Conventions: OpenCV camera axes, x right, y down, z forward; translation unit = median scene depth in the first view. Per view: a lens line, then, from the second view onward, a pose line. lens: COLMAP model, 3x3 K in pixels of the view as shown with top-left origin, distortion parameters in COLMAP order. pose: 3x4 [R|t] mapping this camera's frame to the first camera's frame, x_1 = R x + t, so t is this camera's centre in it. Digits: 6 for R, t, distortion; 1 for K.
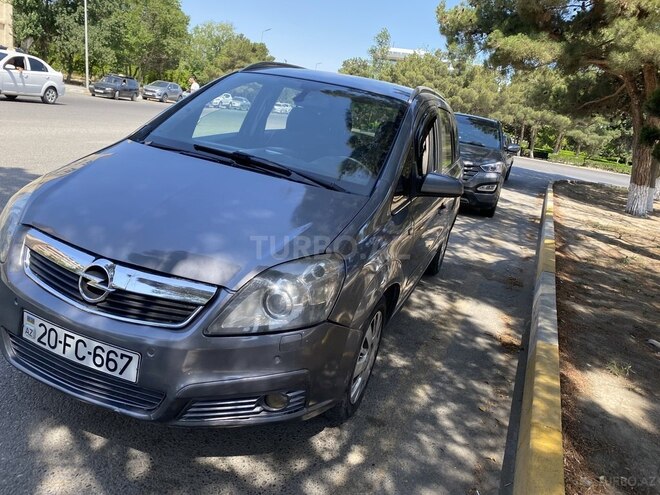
lens RADIAL K [[494.5, 0, 330.0], [0, 494.5, 247.5], [0, 0, 1]] dist [0.009583, -0.003839]
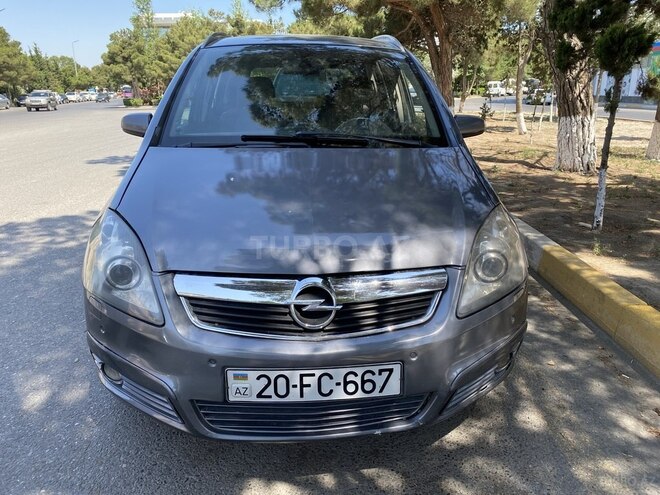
lens RADIAL K [[483.3, 0, 337.4], [0, 483.3, 254.1], [0, 0, 1]] dist [0.057026, -0.049694]
pose [[0.897860, -0.289778, 0.331477, -0.461606], [0.260506, 0.956594, 0.130634, -0.075660], [-0.354943, -0.030940, 0.934376, 0.141996]]
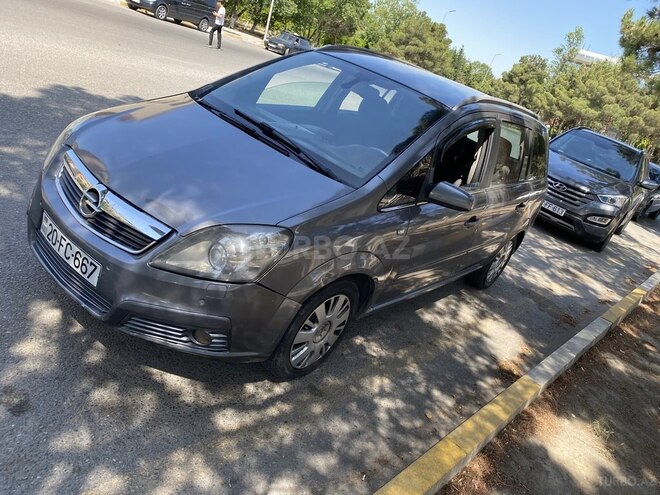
lens RADIAL K [[496.2, 0, 343.3], [0, 496.2, 250.9], [0, 0, 1]] dist [0.007709, 0.000749]
pose [[0.942048, 0.255492, -0.217414, 0.283027], [-0.246270, 0.966743, 0.068978, -0.034762], [0.227807, -0.011438, 0.973639, -0.045105]]
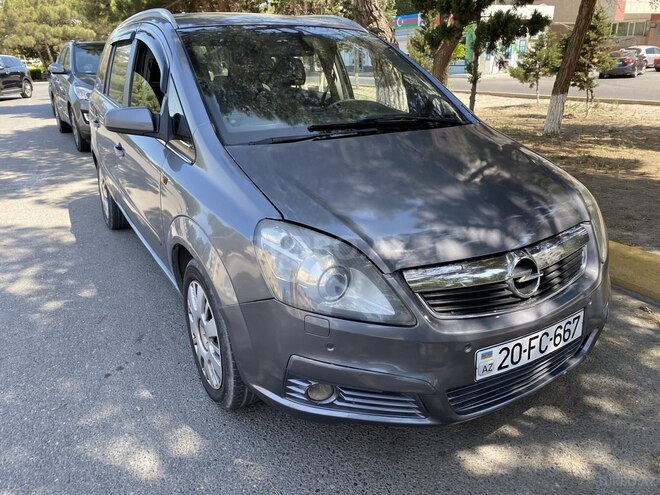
lens RADIAL K [[494.5, 0, 330.0], [0, 494.5, 247.5], [0, 0, 1]] dist [0.009583, -0.003839]
pose [[0.623135, -0.439520, 0.646935, -0.862645], [0.331983, 0.897587, 0.290041, -0.249322], [-0.708159, 0.034037, 0.705232, 0.403126]]
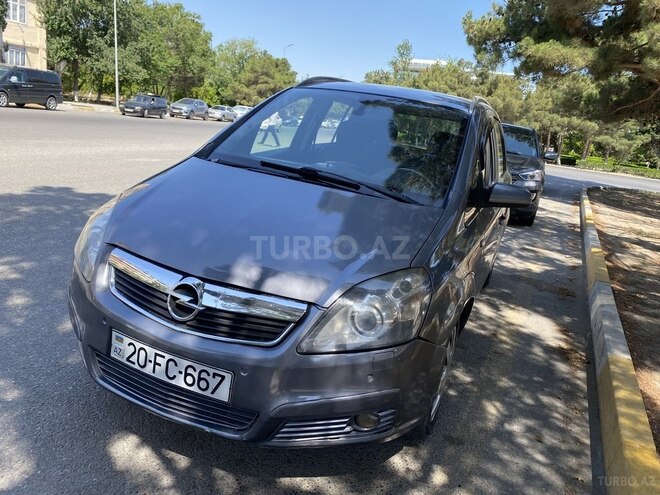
lens RADIAL K [[495.0, 0, 334.0], [0, 495.0, 246.4], [0, 0, 1]] dist [0.006447, 0.002597]
pose [[0.999045, -0.016971, -0.040254, -0.087732], [0.015935, 0.999537, -0.025921, -0.005620], [0.040675, 0.025255, 0.998853, 0.009055]]
